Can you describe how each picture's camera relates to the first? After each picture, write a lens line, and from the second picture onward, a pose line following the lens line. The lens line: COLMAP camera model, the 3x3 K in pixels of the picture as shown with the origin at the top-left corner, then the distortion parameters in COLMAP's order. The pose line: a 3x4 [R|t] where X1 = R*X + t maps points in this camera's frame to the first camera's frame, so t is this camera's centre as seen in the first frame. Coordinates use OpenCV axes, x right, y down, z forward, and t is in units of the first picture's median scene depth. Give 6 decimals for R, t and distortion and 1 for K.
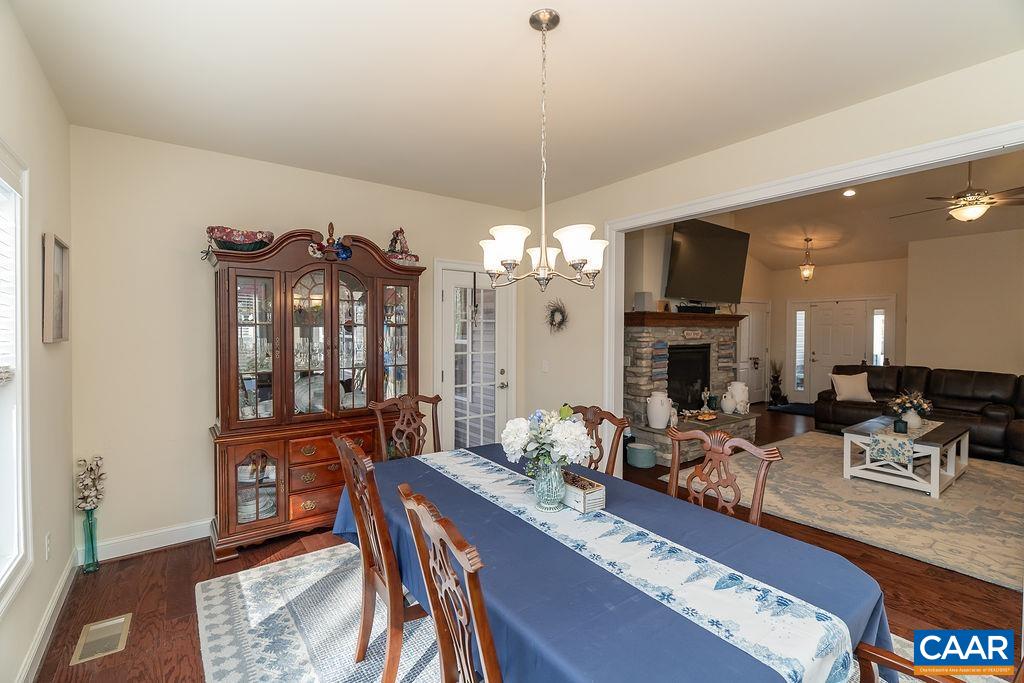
lens RADIAL K [[459.7, 0, 510.3], [0, 459.7, 339.4], [0, 0, 1]] dist [-0.004760, 0.000211]
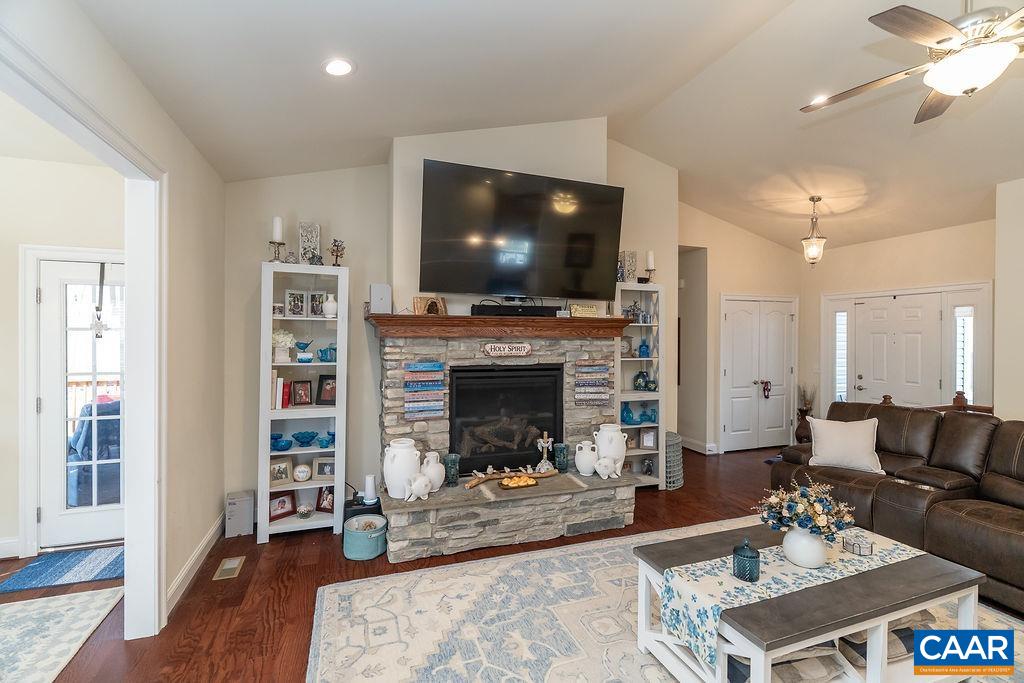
lens RADIAL K [[459.7, 0, 507.5], [0, 459.7, 337.7], [0, 0, 1]] dist [-0.004760, 0.000211]
pose [[0.959125, 0.003657, -0.282961, 0.555303], [-0.008545, 0.999835, -0.016041, -0.016010], [0.282855, 0.017803, 0.958997, 0.366274]]
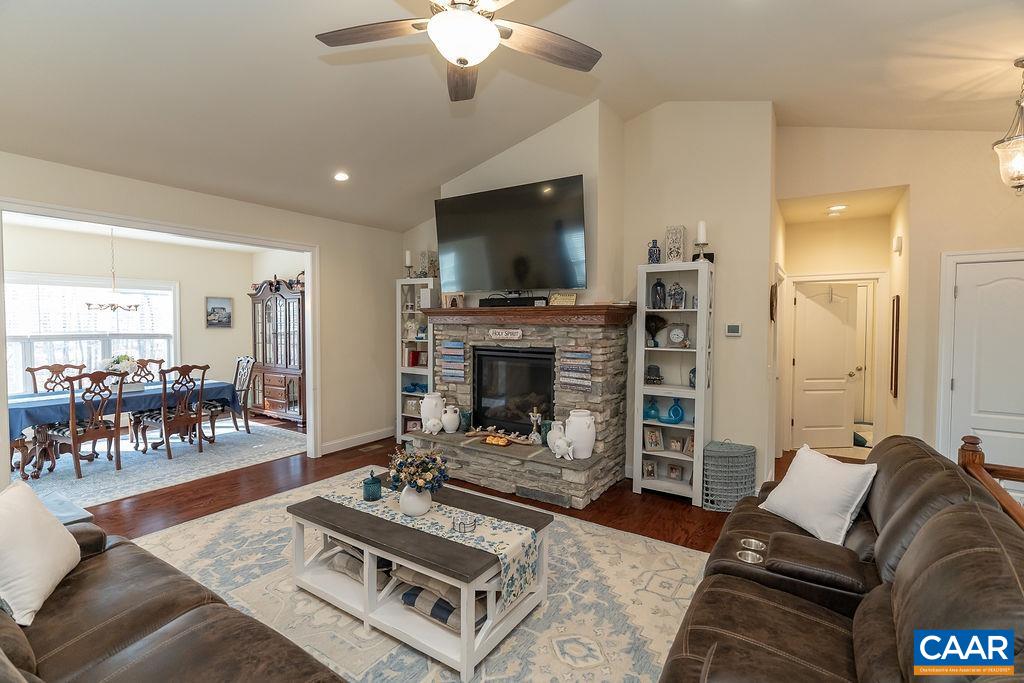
lens RADIAL K [[459.7, 0, 505.8], [0, 459.7, 338.3], [0, 0, 1]] dist [-0.004760, 0.000211]
pose [[0.343583, 0.031117, -0.938607, 1.090580], [-0.023214, 0.999427, 0.024636, -0.022000], [0.938835, 0.013324, 0.344108, 0.700612]]
